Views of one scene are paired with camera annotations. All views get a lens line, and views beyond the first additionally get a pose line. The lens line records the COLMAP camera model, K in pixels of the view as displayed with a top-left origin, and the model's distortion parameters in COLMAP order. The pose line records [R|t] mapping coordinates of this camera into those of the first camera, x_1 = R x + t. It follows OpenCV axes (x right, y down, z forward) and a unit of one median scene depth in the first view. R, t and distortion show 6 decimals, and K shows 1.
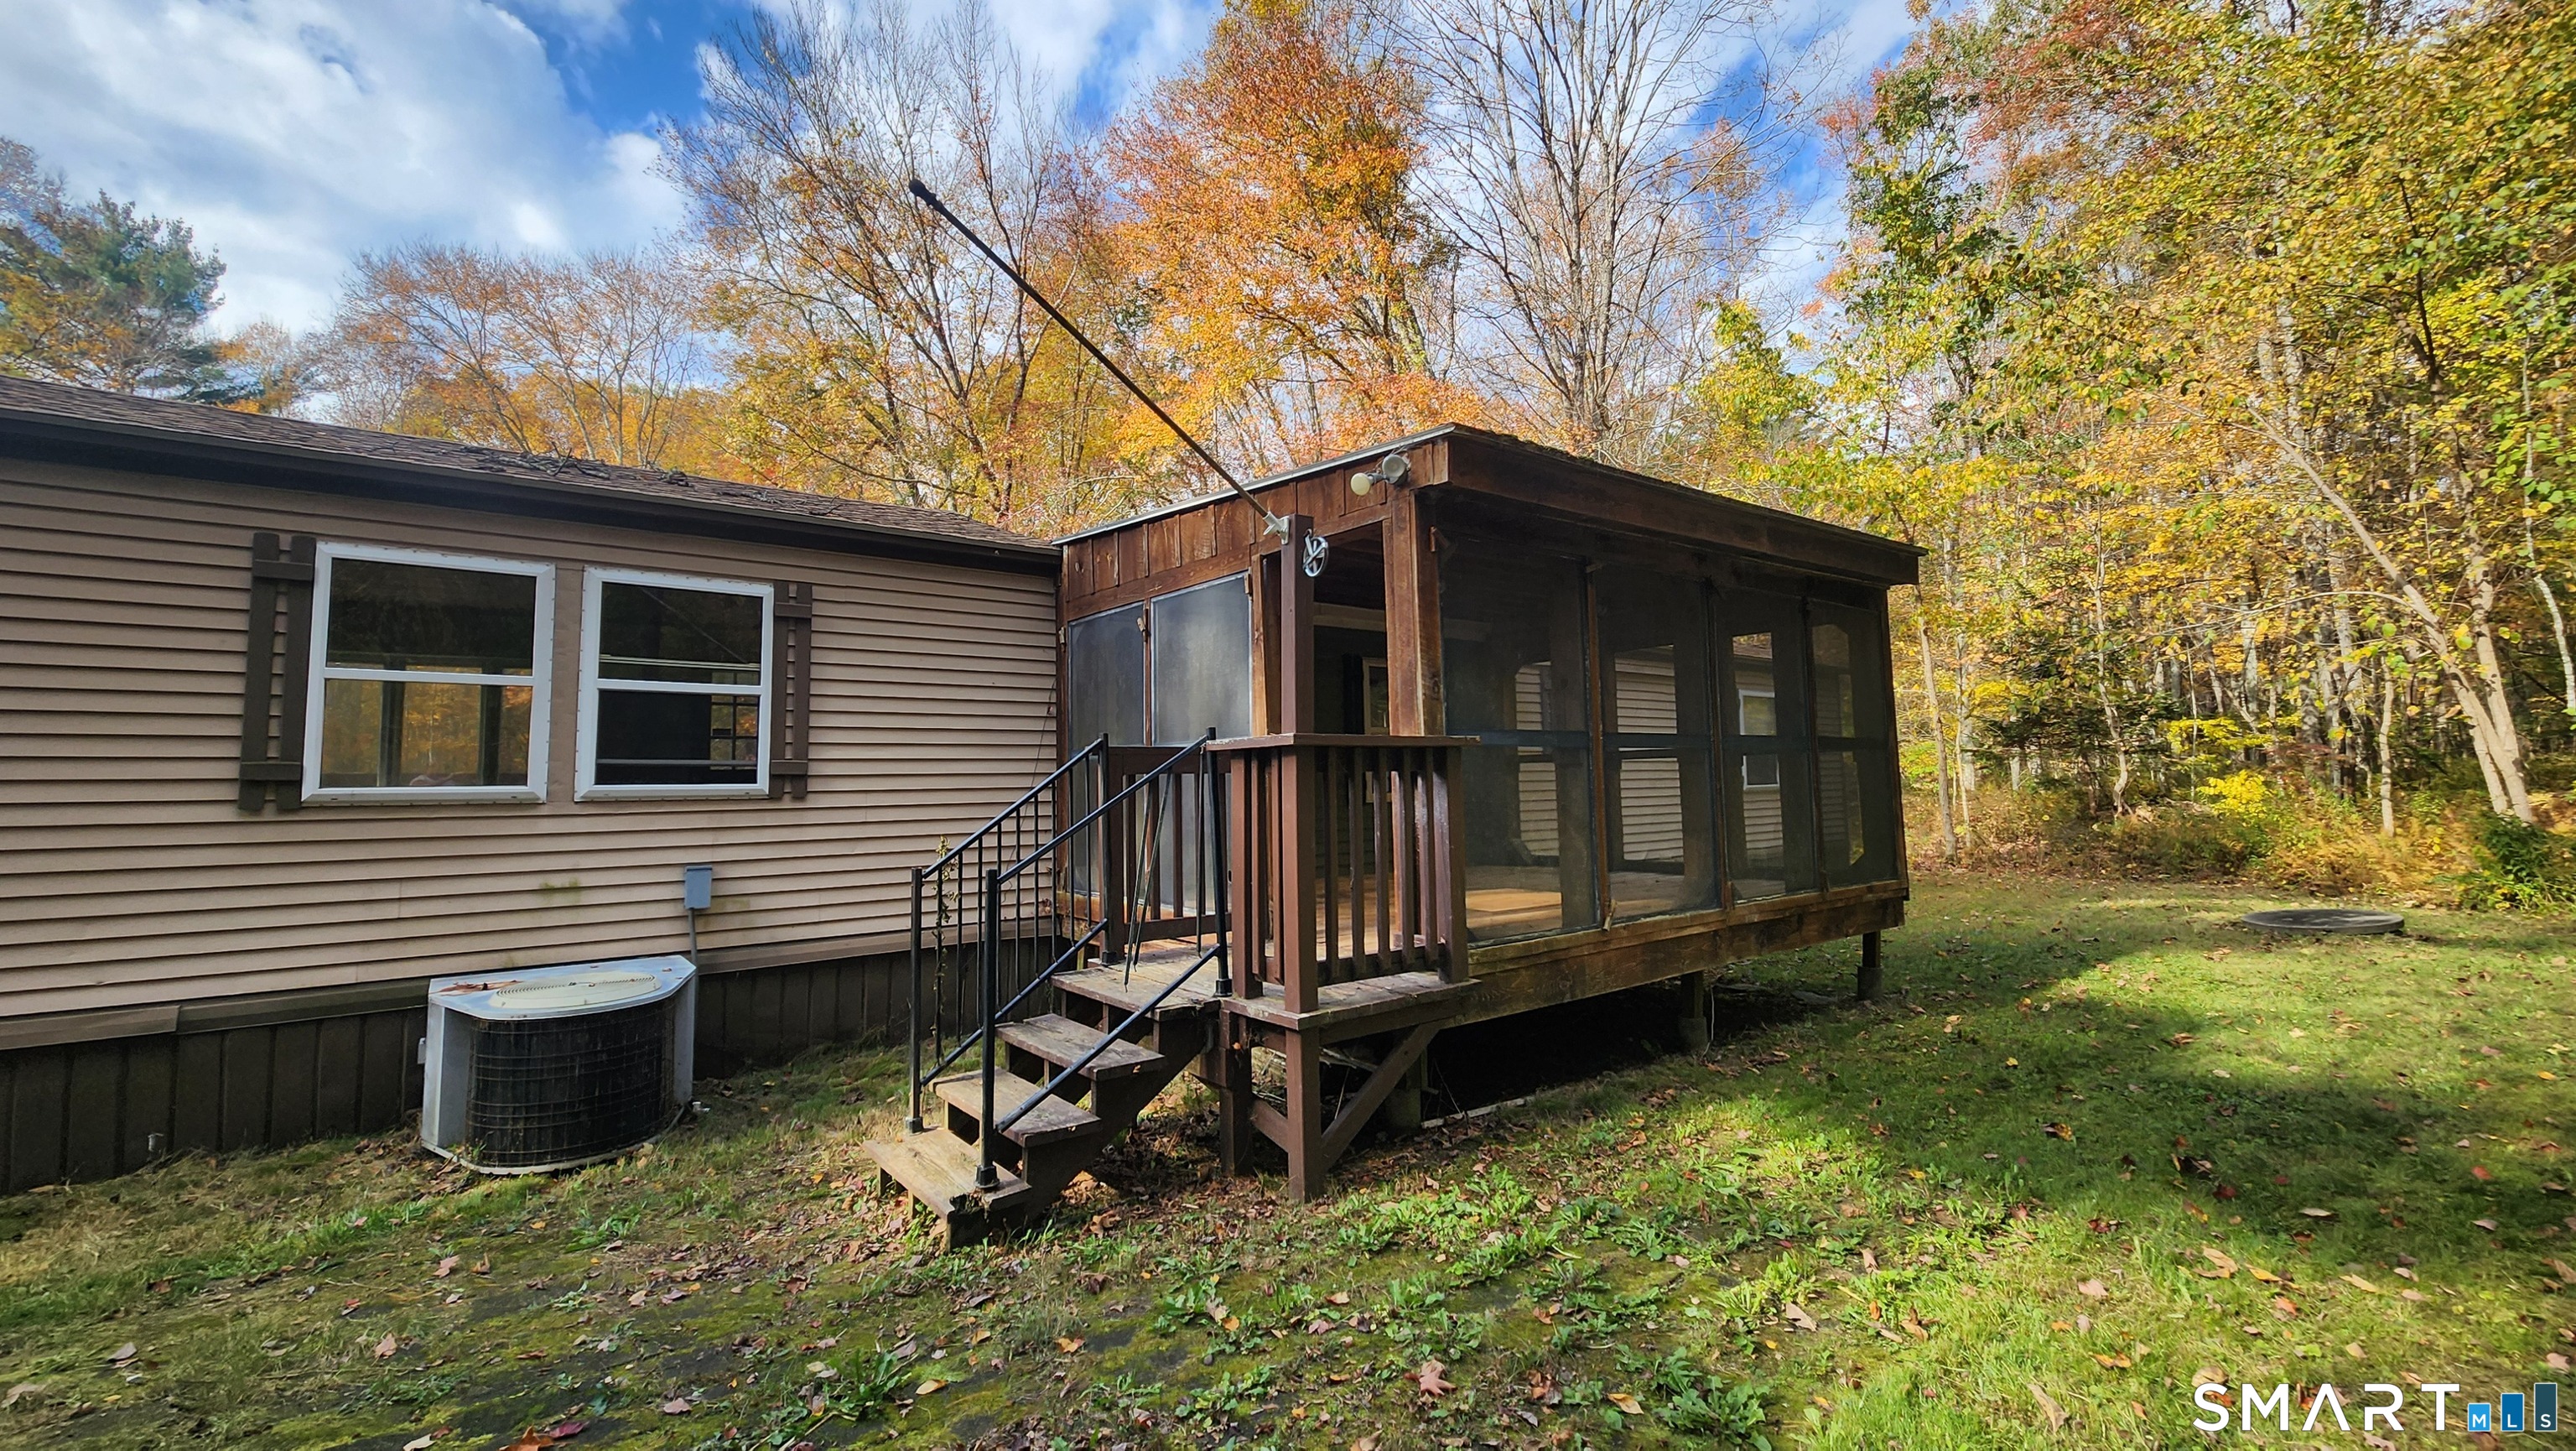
lens RADIAL K [[1003.7, 0, 1288.0], [0, 1003.7, 725.5], [0, 0, 1]] dist [-0.000048, -0.000011]
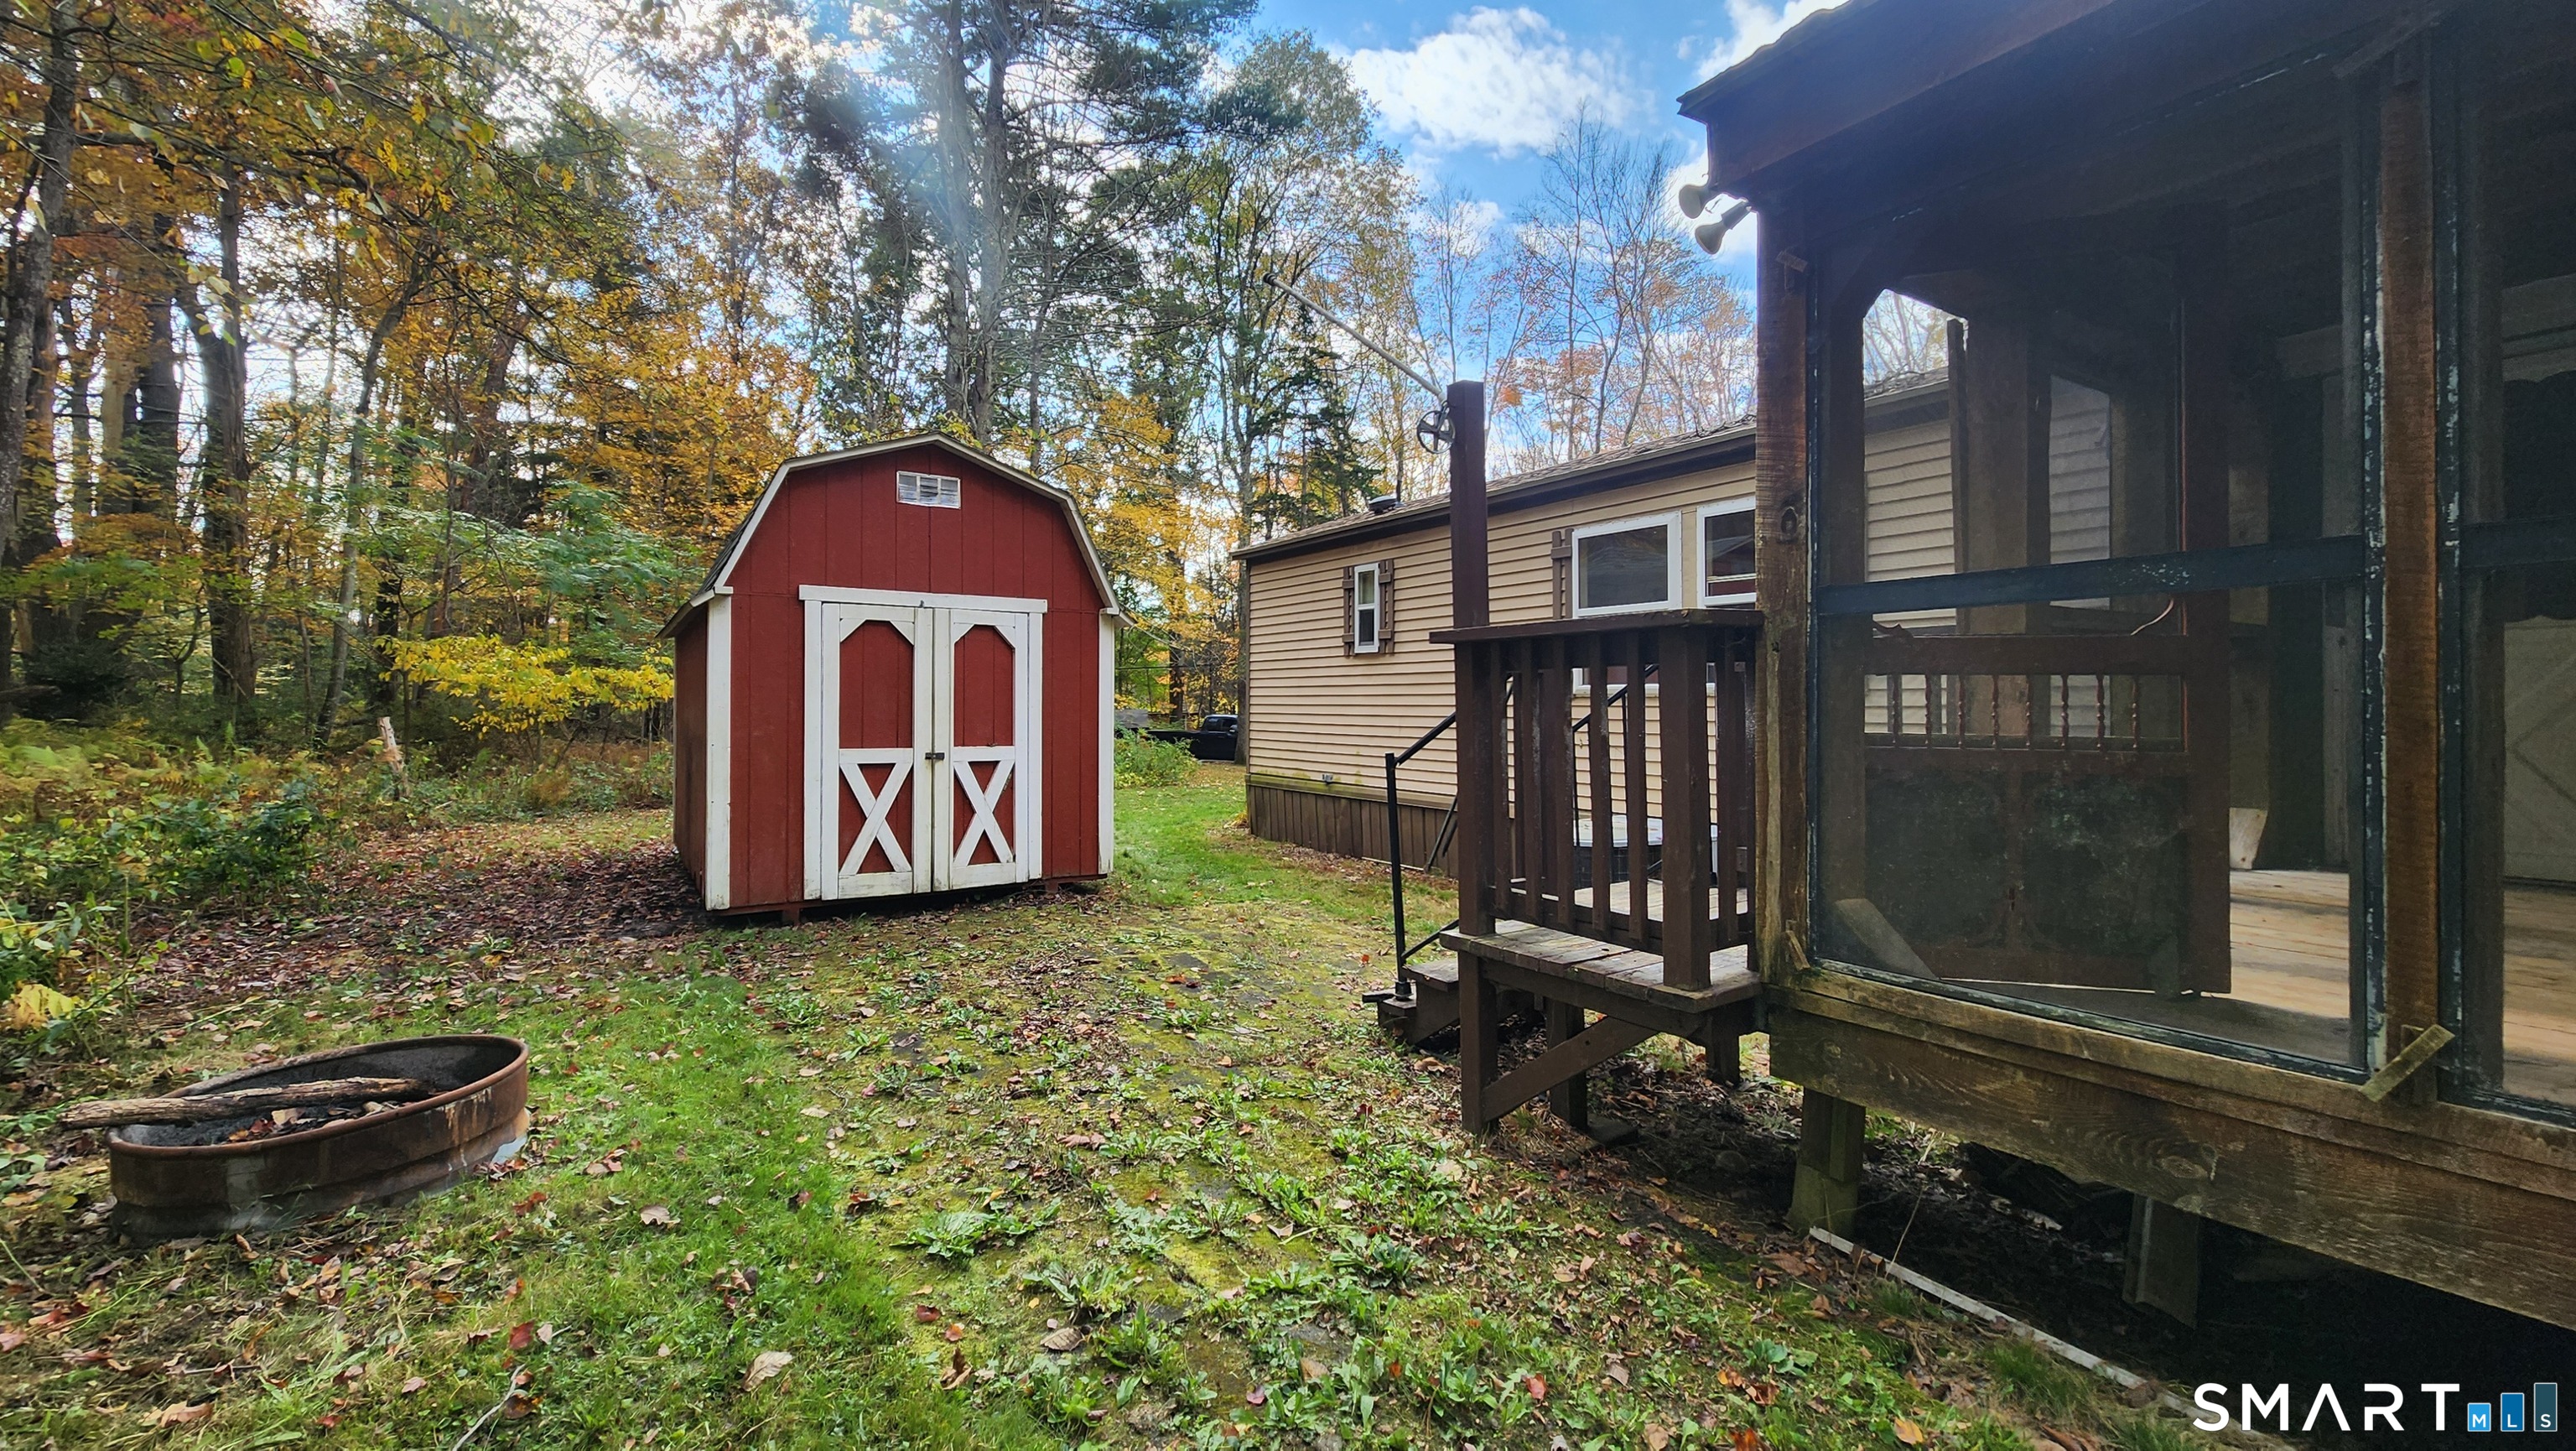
lens RADIAL K [[1003.7, 0, 1288.0], [0, 1003.7, 725.5], [0, 0, 1]] dist [-0.000048, -0.000011]
pose [[-0.065288, 0.043301, -0.996927, 0.727246], [0.061864, 0.997312, 0.039266, 0.038810], [0.995947, -0.059110, -0.067791, 0.693491]]
